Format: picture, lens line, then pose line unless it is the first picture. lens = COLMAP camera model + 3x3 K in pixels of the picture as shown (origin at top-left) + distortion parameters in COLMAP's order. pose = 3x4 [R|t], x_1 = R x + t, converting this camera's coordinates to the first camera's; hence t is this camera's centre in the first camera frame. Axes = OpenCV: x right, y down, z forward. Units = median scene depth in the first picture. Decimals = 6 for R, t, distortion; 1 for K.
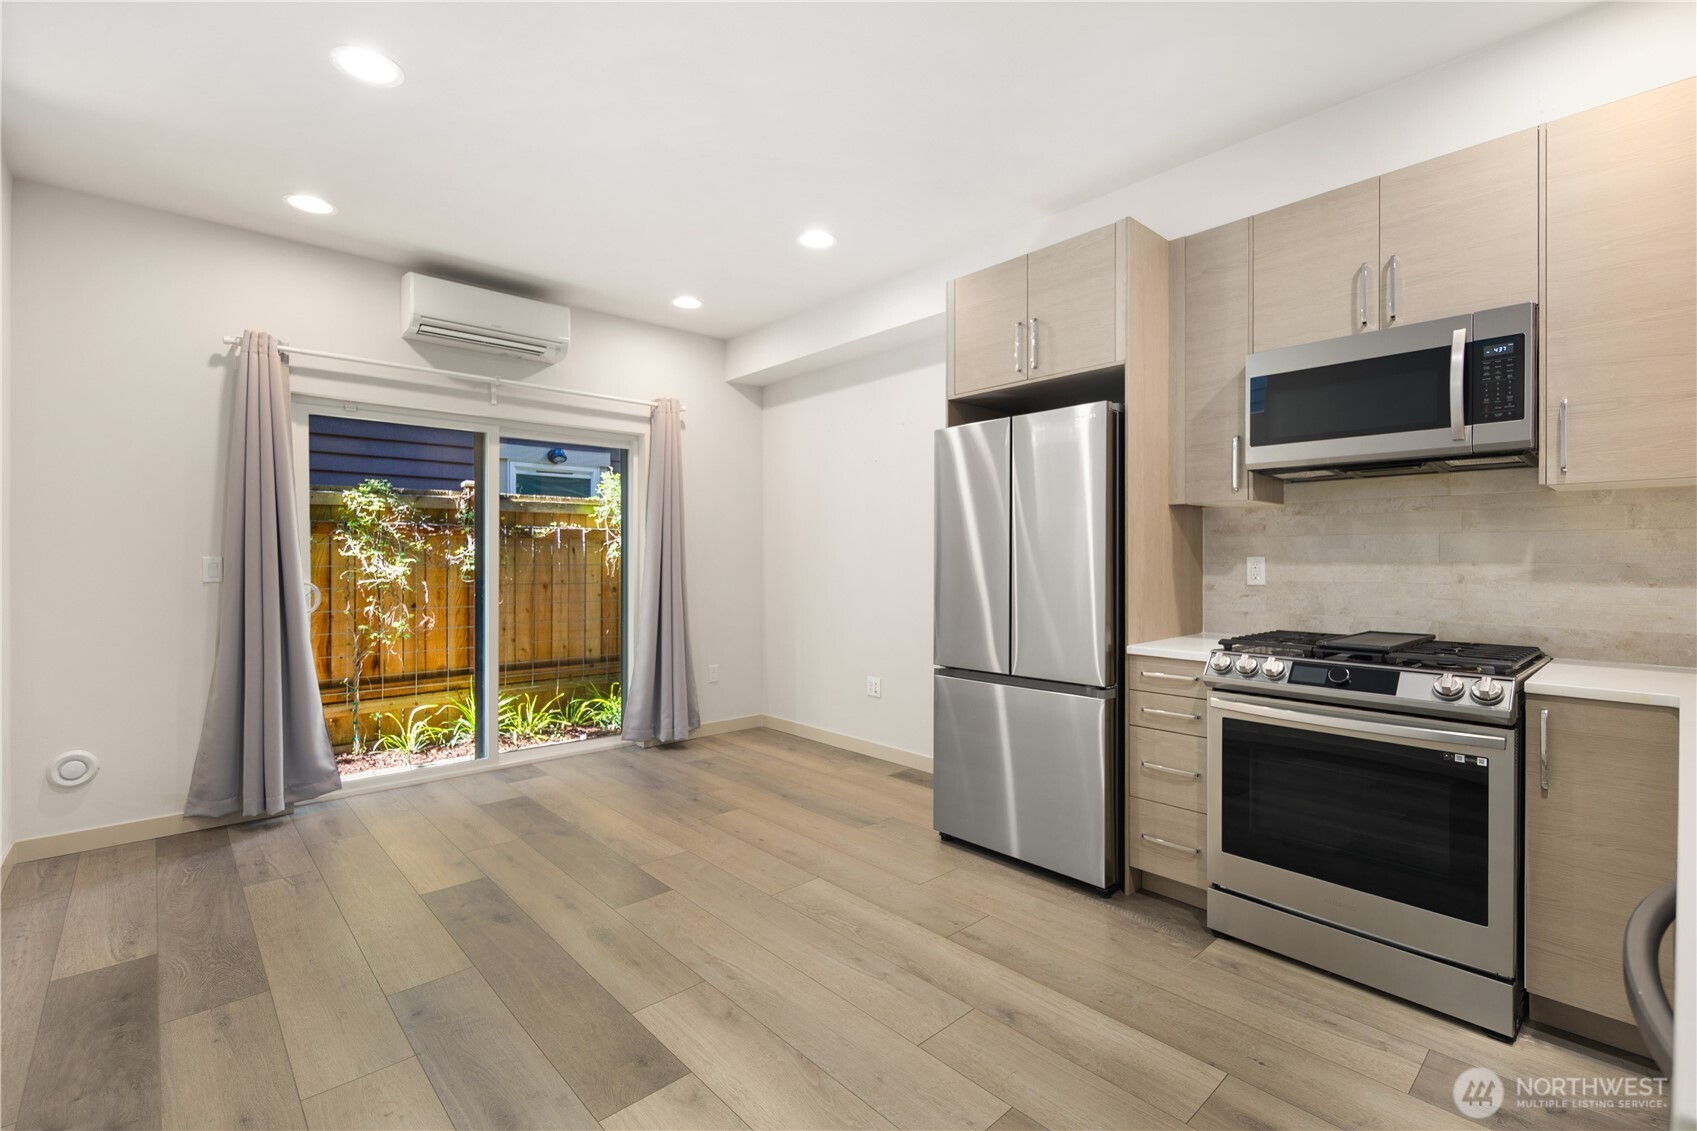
lens RADIAL K [[728.7, 0, 848.5], [0, 728.7, 565.5], [0, 0, 1]] dist [-0.000358, -0.000330]
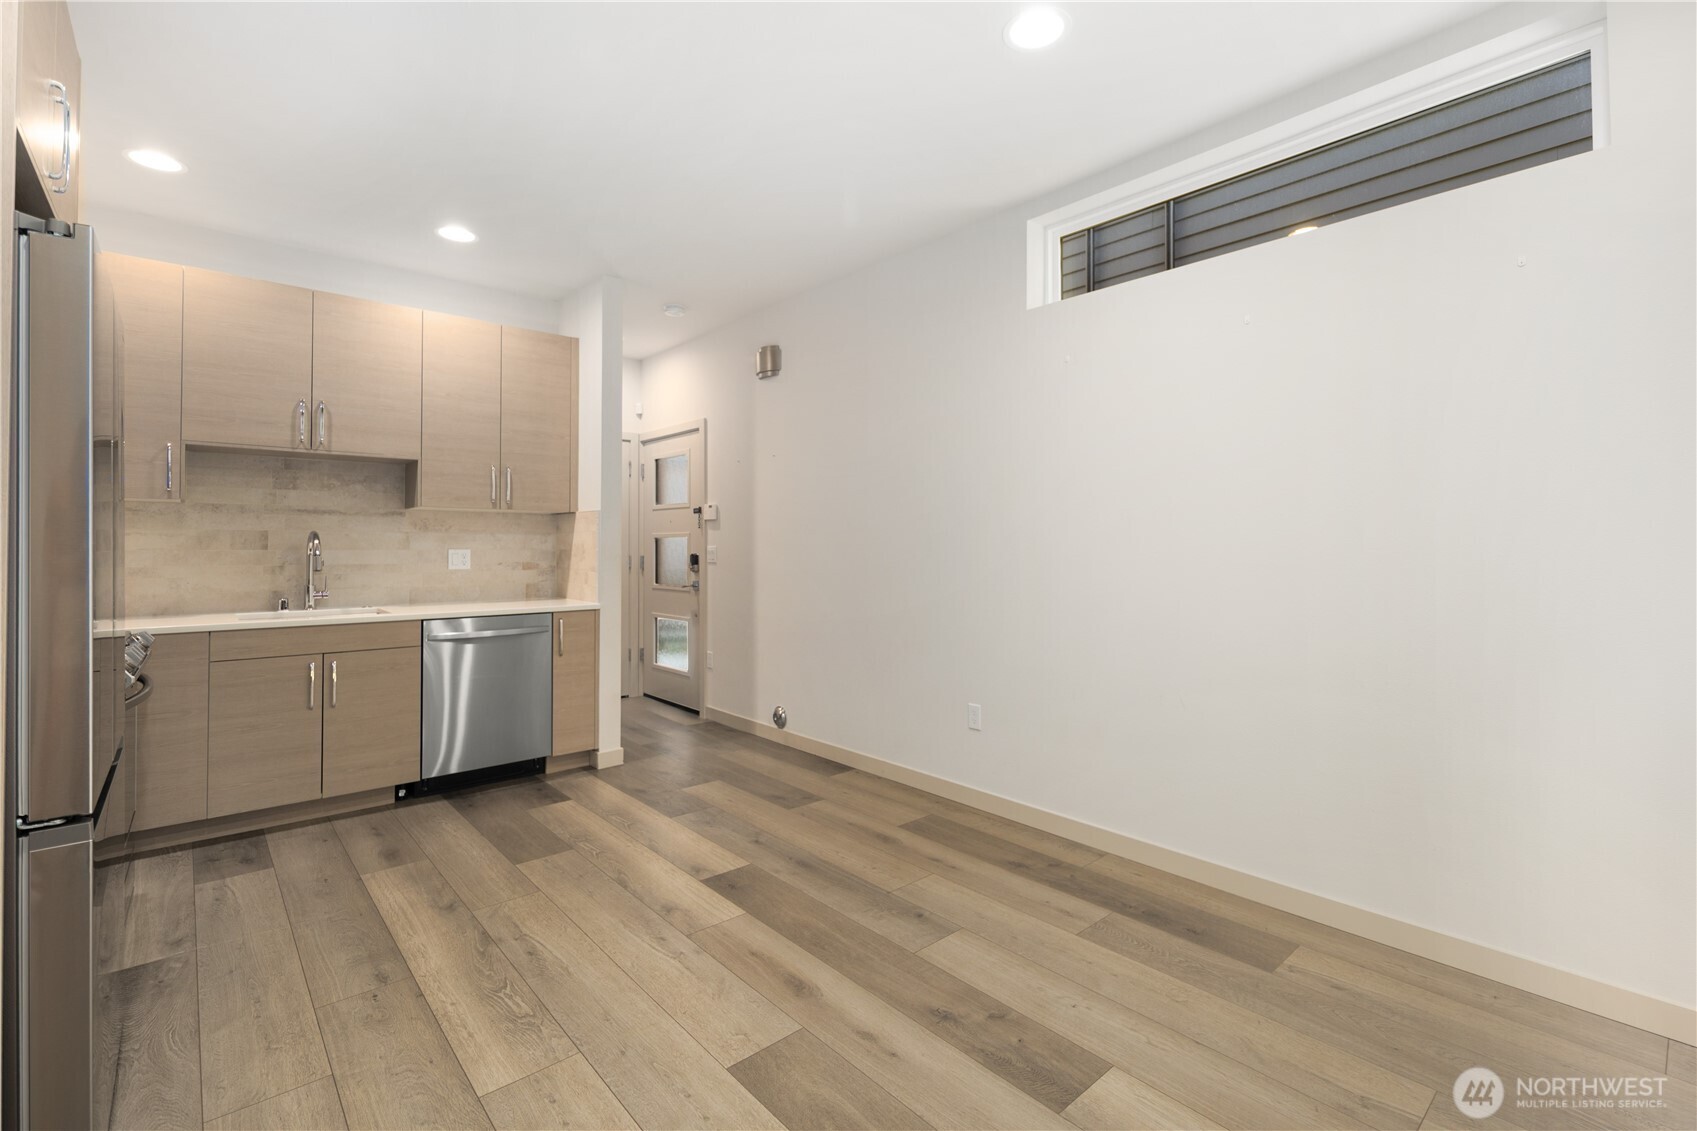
lens RADIAL K [[772.7, 0, 860.7], [0, 772.7, 542.3], [0, 0, 1]] dist [-0.000460, -0.000608]
pose [[-0.999931, 0.000508, 0.011741, -0.267439], [0.000567, 0.999987, 0.005056, -0.013775], [-0.011739, 0.005062, -0.999918, 1.219294]]
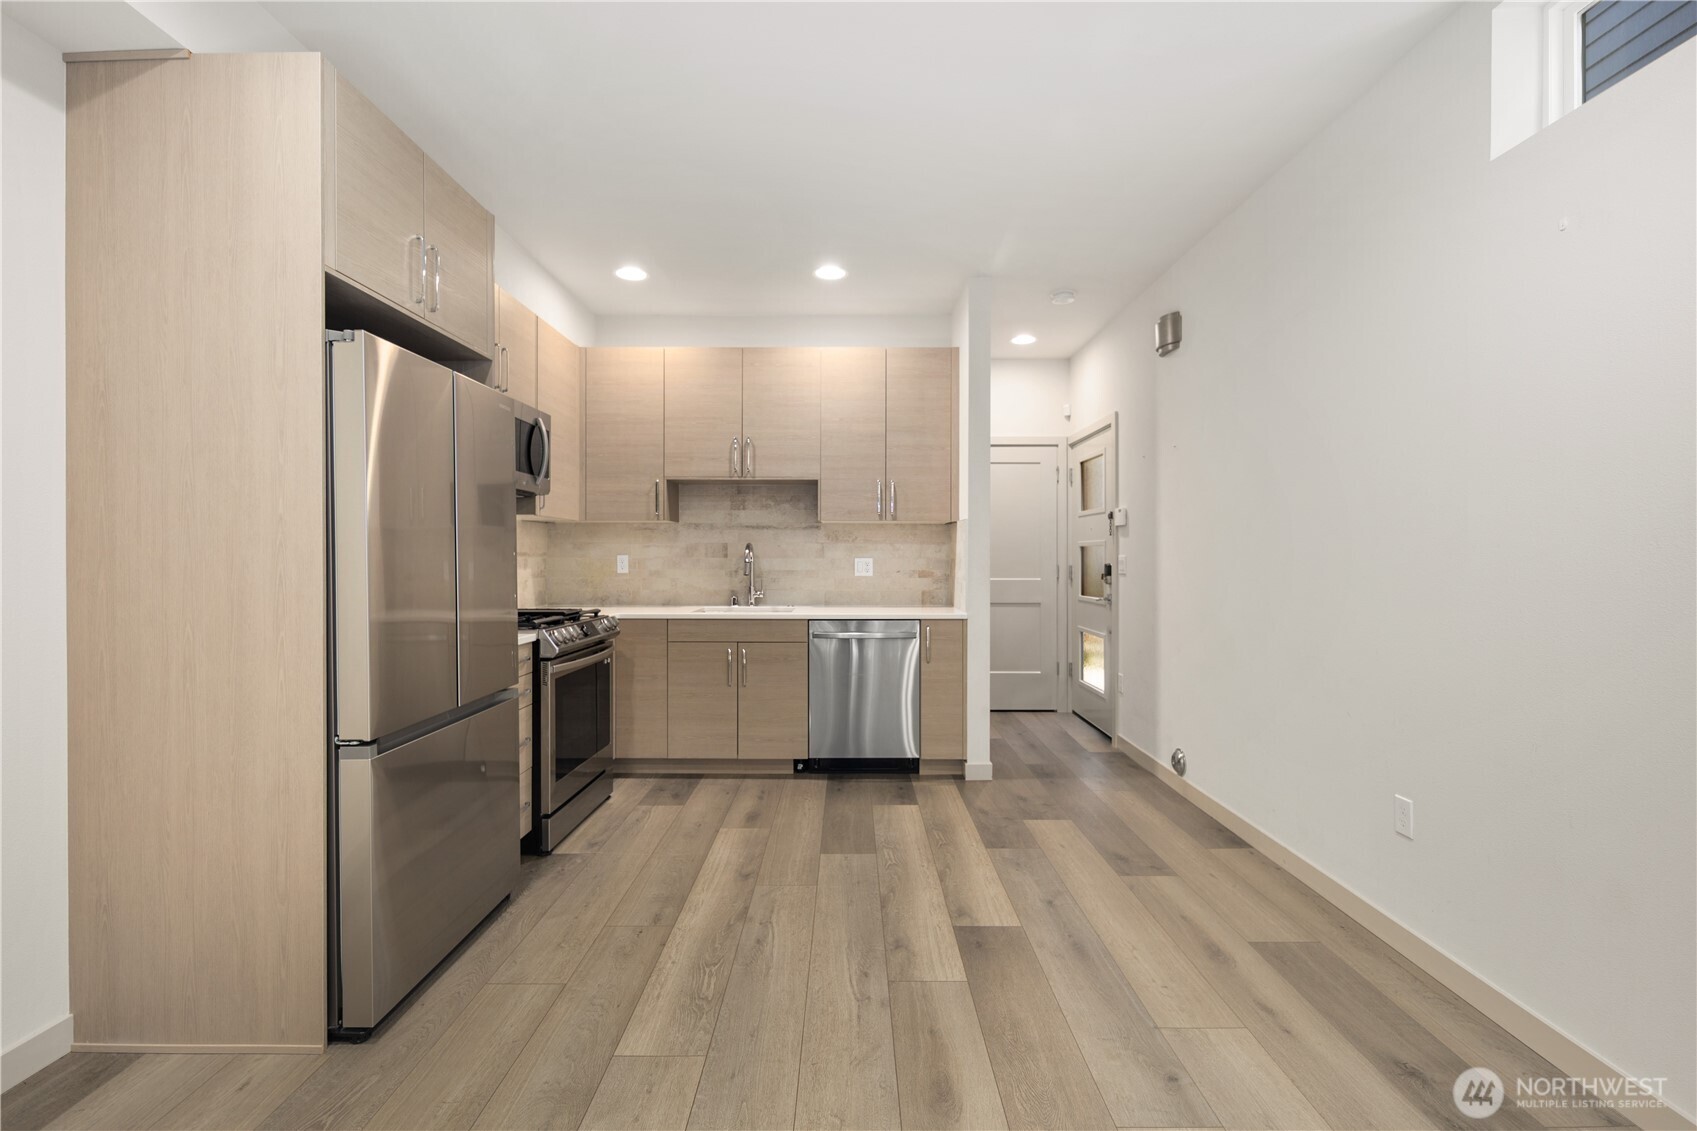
lens RADIAL K [[755.3, 0, 843.7], [0, 755.3, 566.6], [0, 0, 1]] dist [0.001483, -0.001484]
pose [[-0.730160, -0.011186, 0.683185, -0.483829], [0.006410, 0.999710, 0.023218, -0.012719], [-0.683247, 0.021332, -0.729876, 1.012850]]
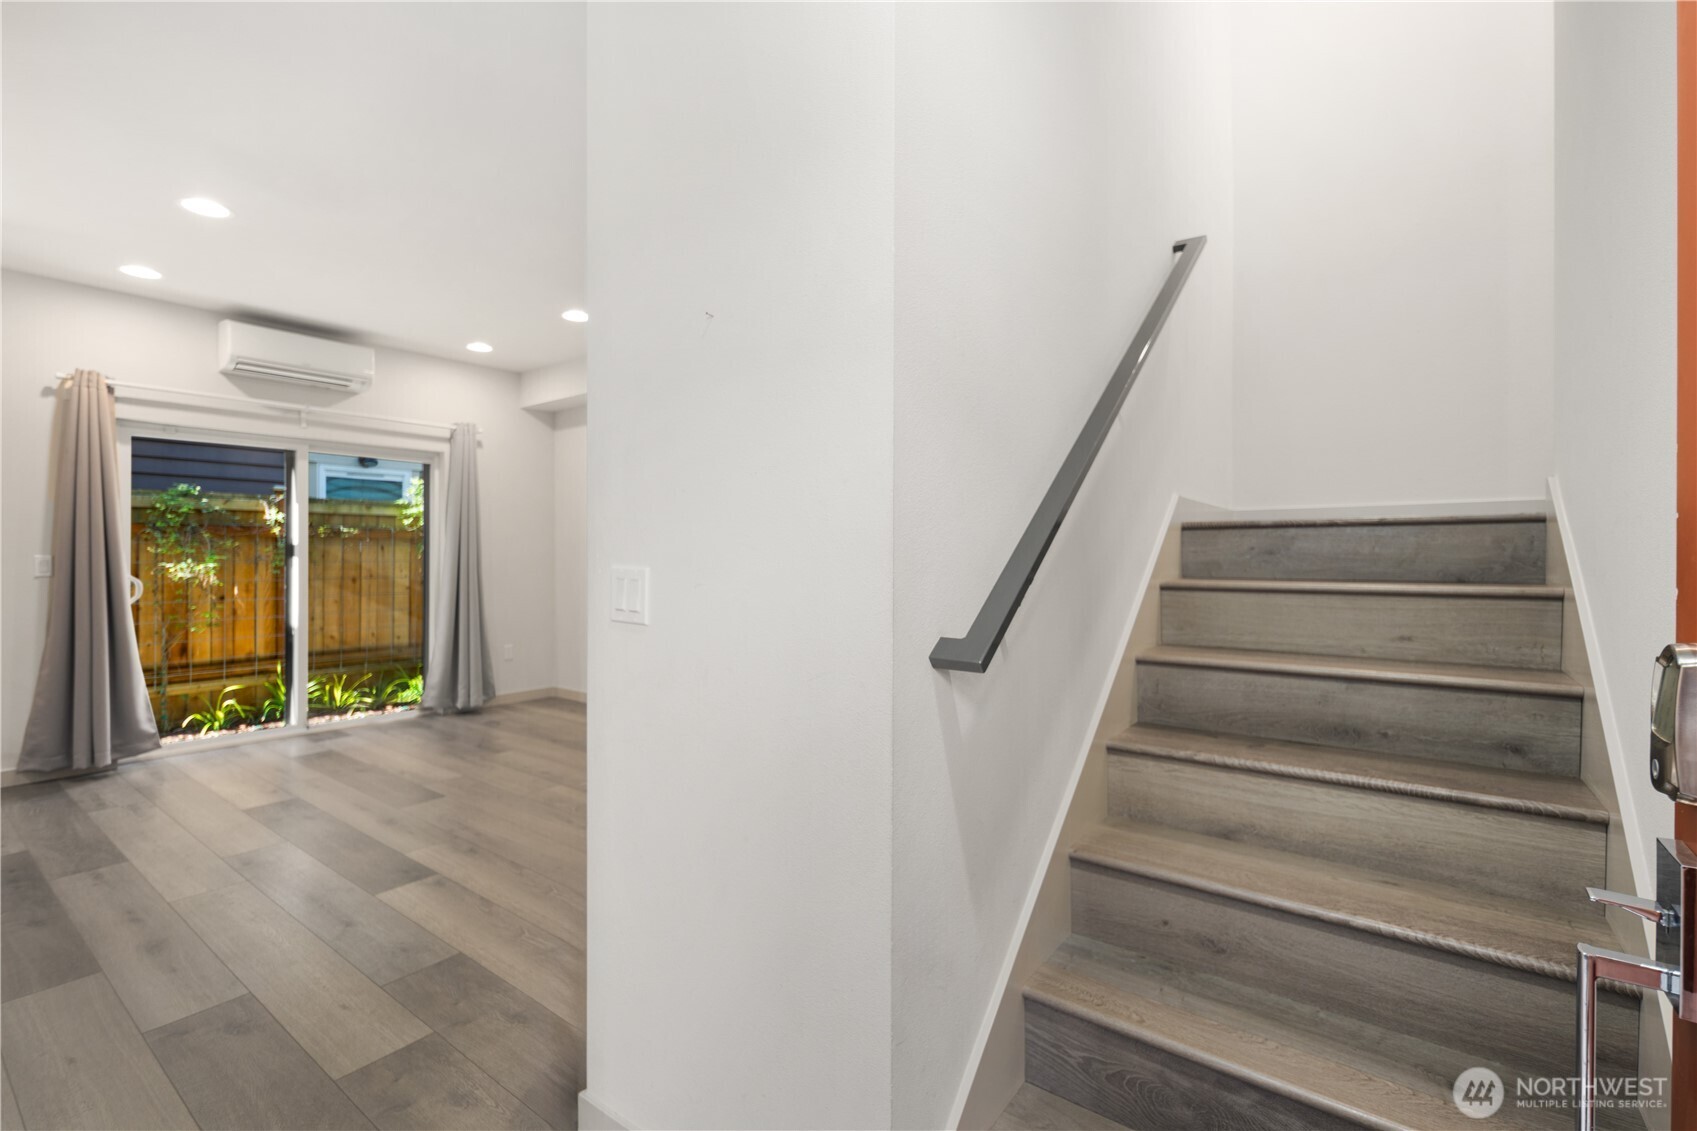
lens RADIAL K [[707.7, 0, 827.7], [0, 707.7, 556.5], [0, 0, 1]] dist [0.000461, -0.003999]
pose [[0.982660, 0.000828, 0.185415, 0.161635], [0.000215, 0.999984, -0.005605, -0.002810], [-0.185417, 0.005548, 0.982644, -0.336295]]
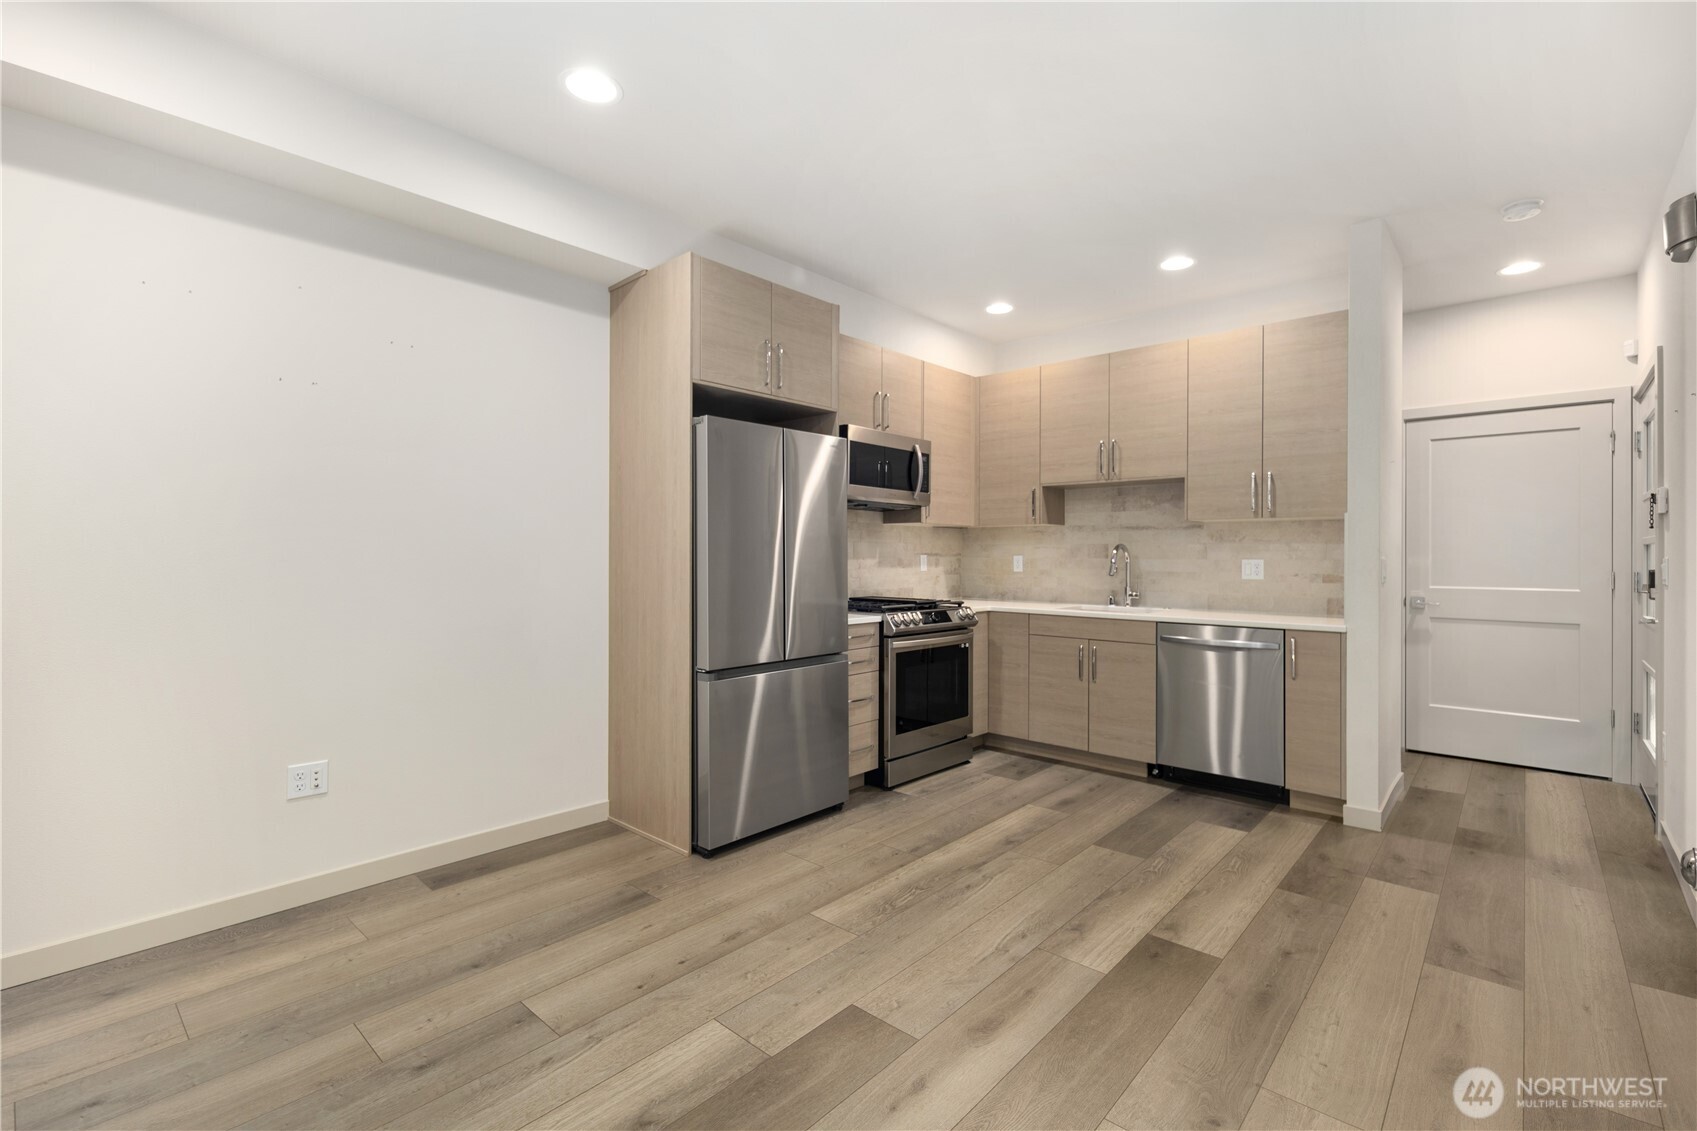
lens RADIAL K [[758.2, 0, 848.5], [0, 758.2, 565.5], [0, 0, 1]] dist [-0.000253, -0.000209]
pose [[-0.080486, -0.014604, 0.996649, -0.732929], [0.007502, 0.999855, 0.015257, -0.010419], [-0.996727, 0.008705, -0.080365, 0.774411]]
